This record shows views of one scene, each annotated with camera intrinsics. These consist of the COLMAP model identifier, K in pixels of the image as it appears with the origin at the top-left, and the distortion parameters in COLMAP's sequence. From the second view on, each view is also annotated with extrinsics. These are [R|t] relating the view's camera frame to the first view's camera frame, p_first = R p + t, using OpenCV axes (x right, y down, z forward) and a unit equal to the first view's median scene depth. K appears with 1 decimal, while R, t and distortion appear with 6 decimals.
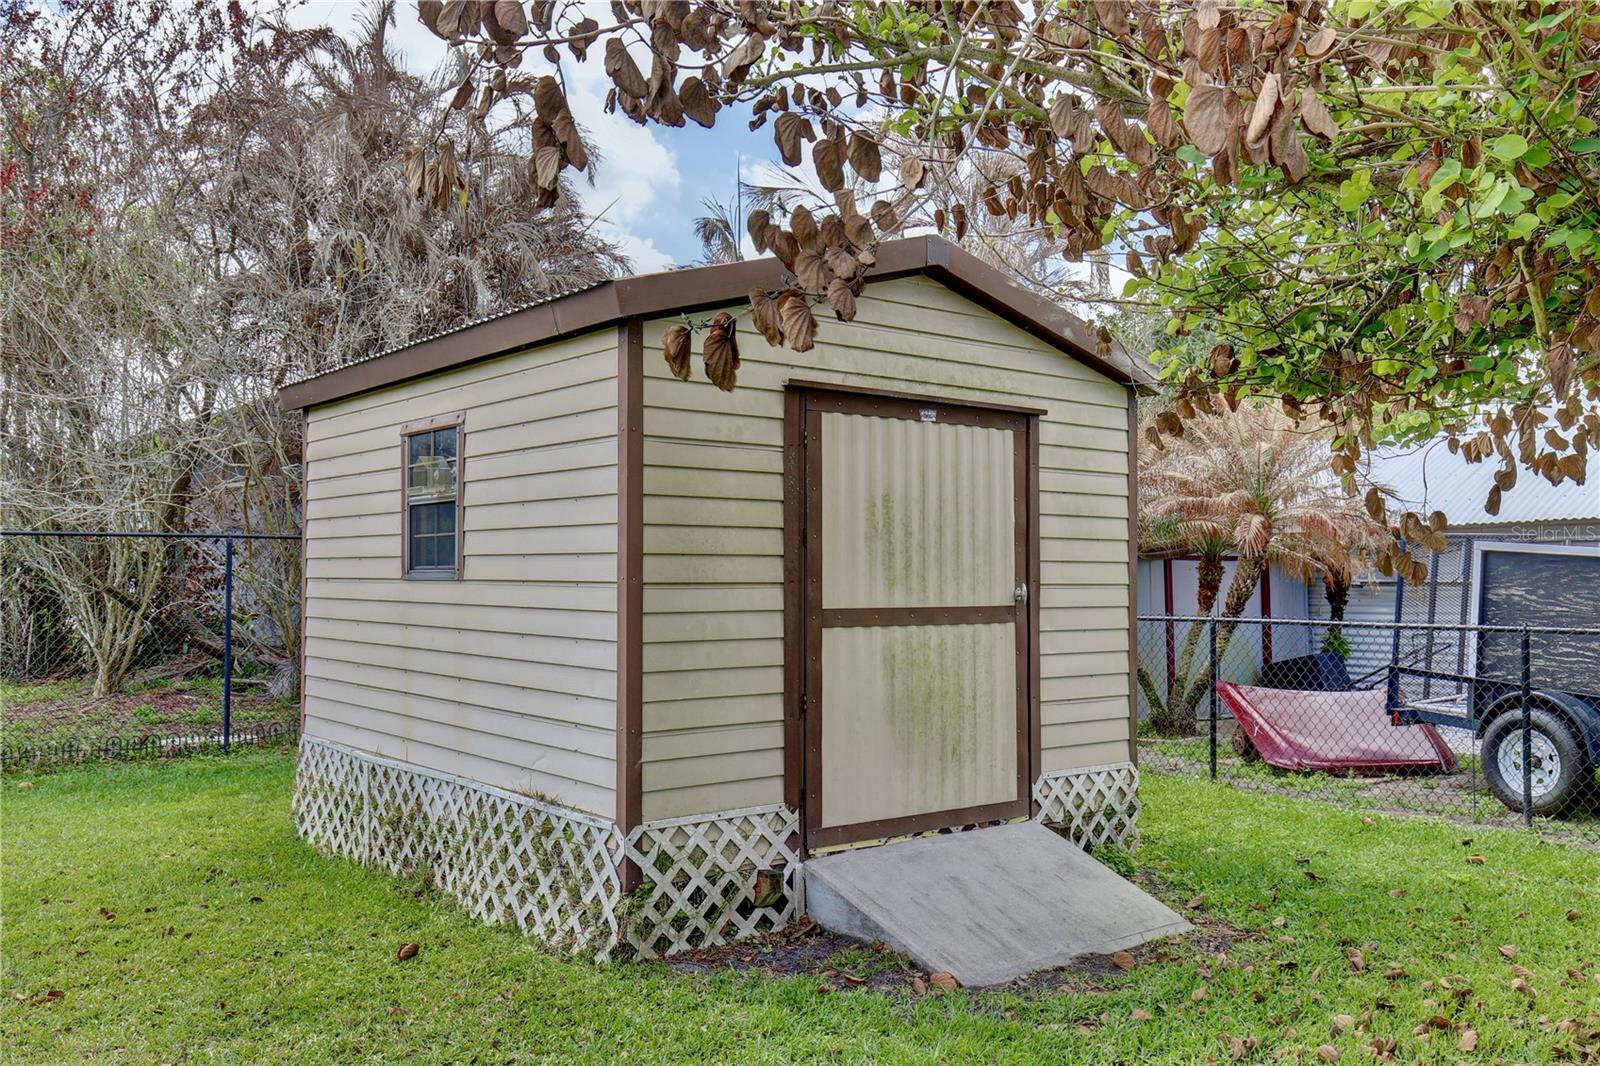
lens RADIAL K [[1396.4, 0, 803.5], [0, 1396.4, 572.3], [0, 0, 1]] dist [0.005358, 0.002956]
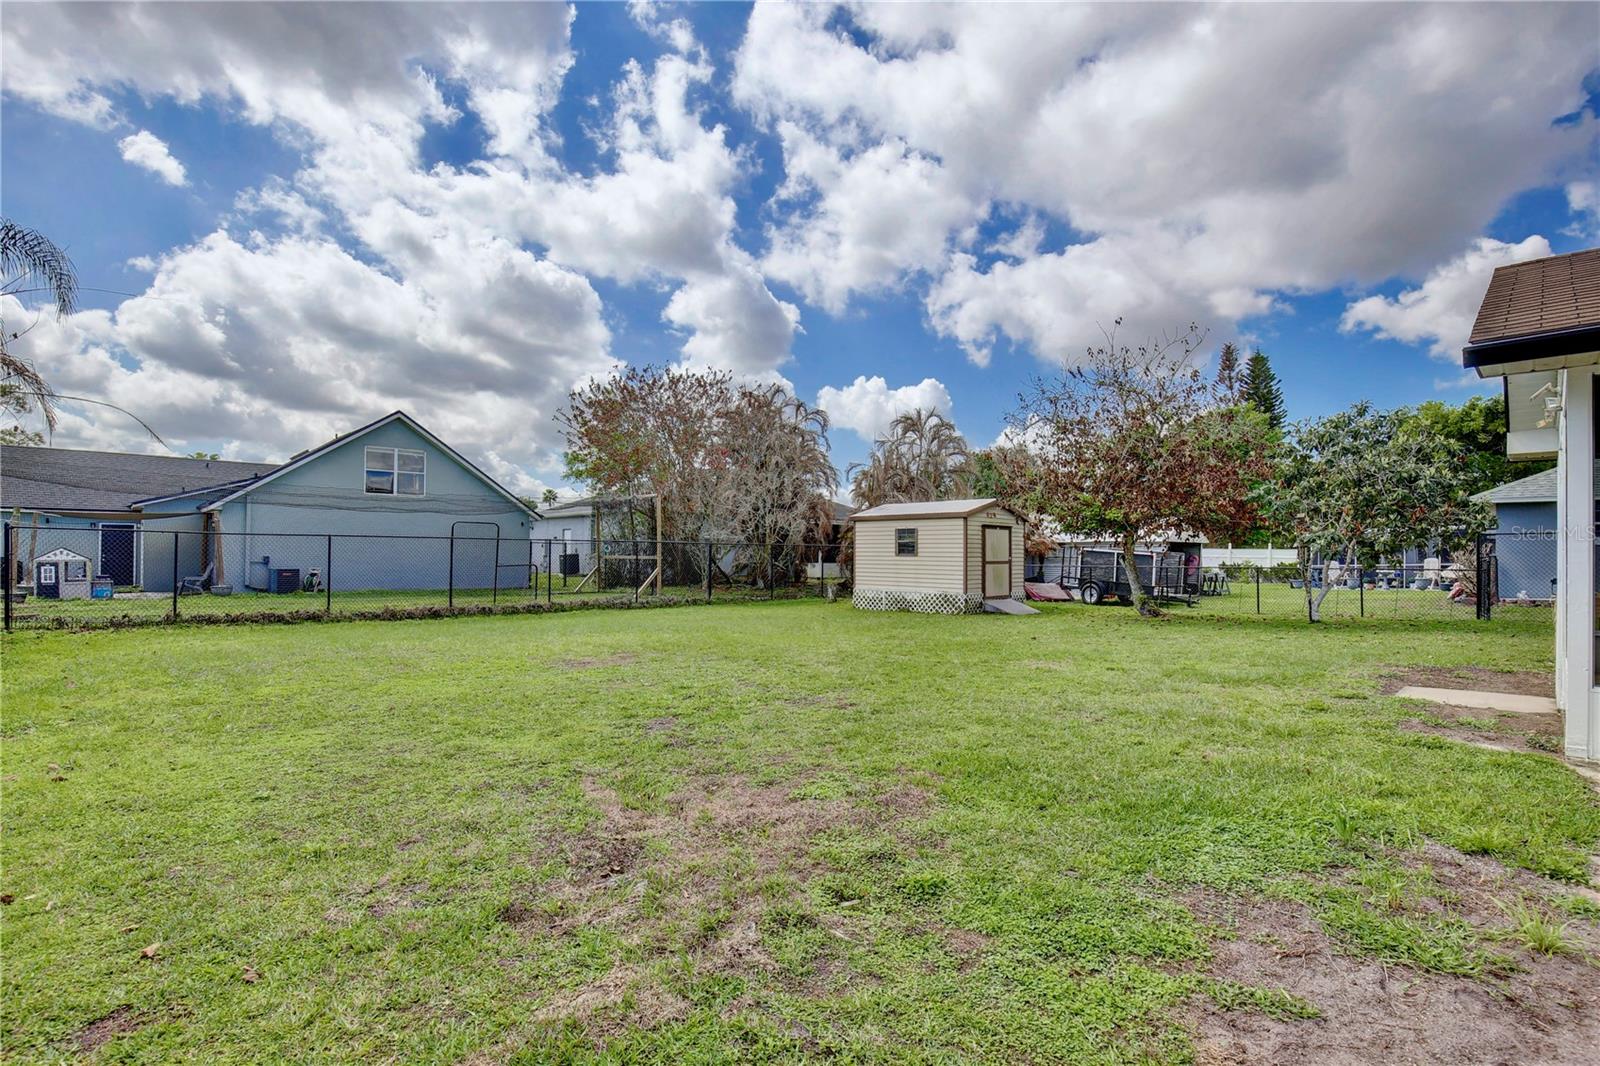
lens RADIAL K [[752.1, 0, 799.0], [0, 752.1, 549.8], [0, 0, 1]] dist [0.000524, -0.000040]
pose [[0.991507, 0.002948, 0.130023, -1.081634], [-0.002603, 0.999993, -0.002821, -0.010658], [-0.130030, 0.002459, 0.991507, -1.907433]]
